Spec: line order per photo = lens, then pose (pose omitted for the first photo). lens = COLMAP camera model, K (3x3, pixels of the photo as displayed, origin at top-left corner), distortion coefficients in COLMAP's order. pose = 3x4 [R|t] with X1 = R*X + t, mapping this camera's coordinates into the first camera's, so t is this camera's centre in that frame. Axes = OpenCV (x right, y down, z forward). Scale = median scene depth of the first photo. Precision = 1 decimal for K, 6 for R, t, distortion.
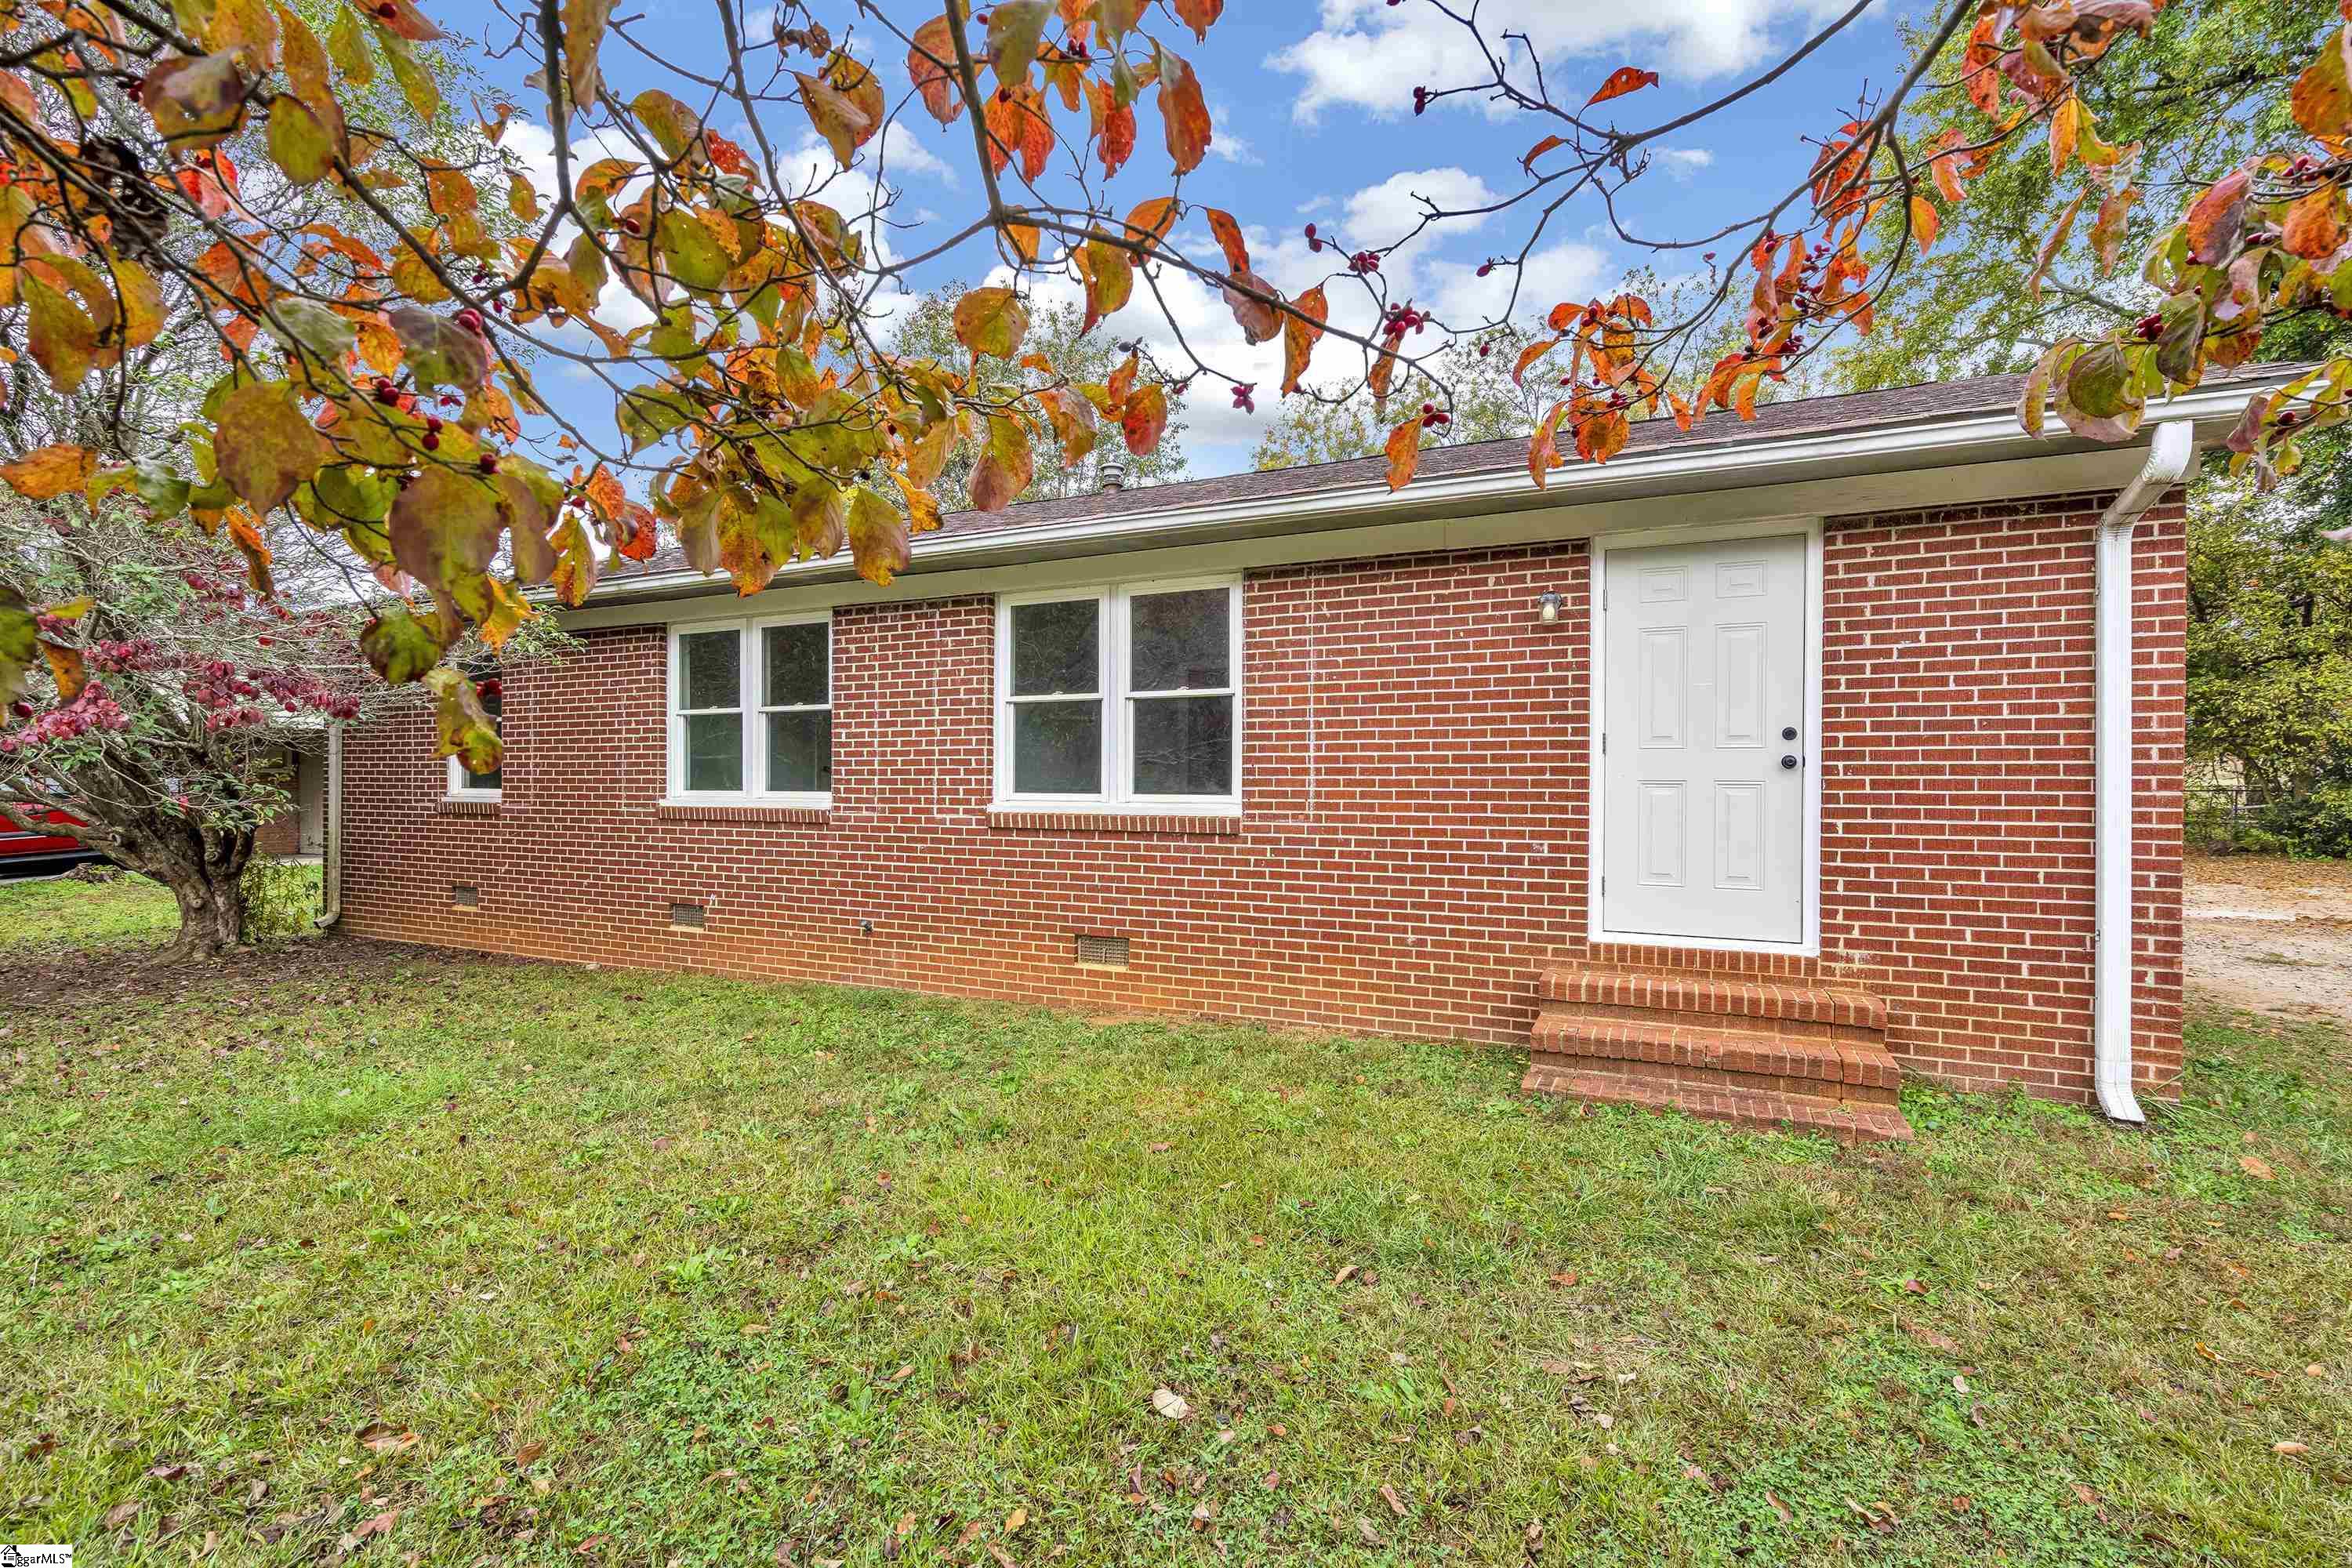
lens RADIAL K [[1104.5, 0, 1176.0], [0, 1104.5, 784.0], [0, 0, 1]] dist [0.001870, 0.000421]
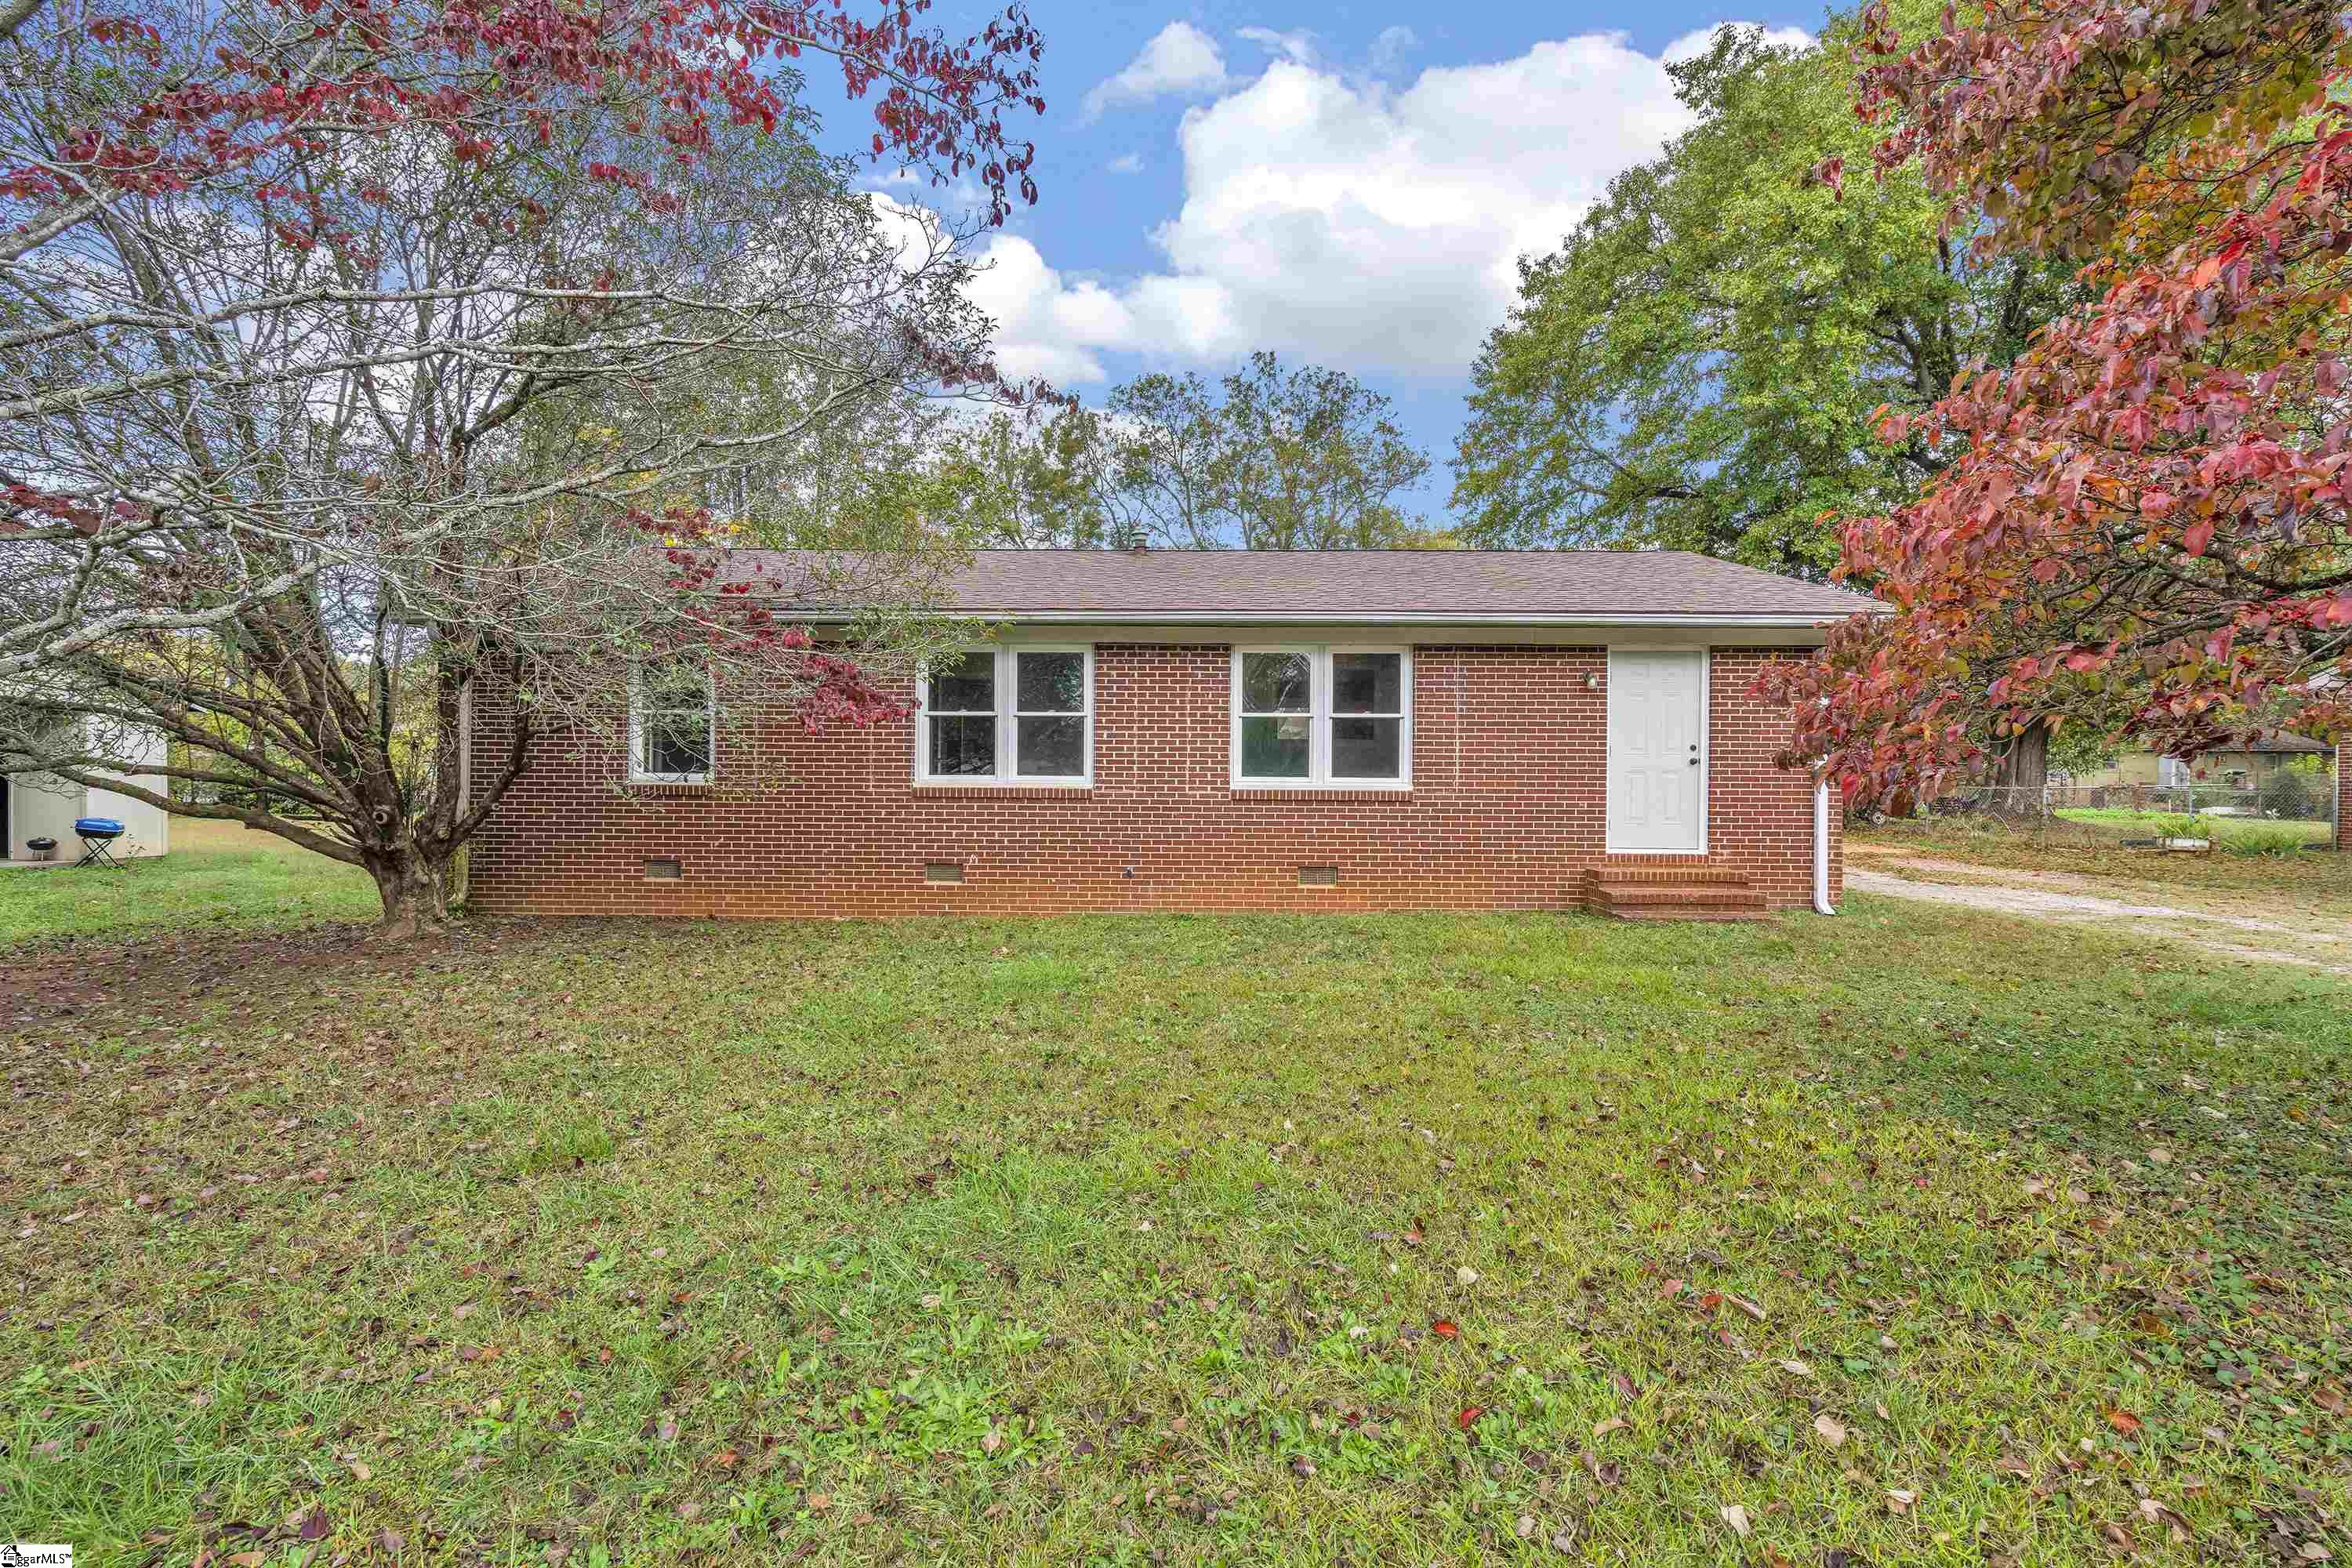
lens RADIAL K [[1104.5, 0, 1176.0], [0, 1104.5, 784.0], [0, 0, 1]] dist [0.001870, 0.000421]
pose [[0.895940, 0.014614, 0.443935, -0.961351], [-0.002688, 0.999619, -0.027481, 0.063761], [-0.444167, 0.023428, 0.895638, -0.330899]]
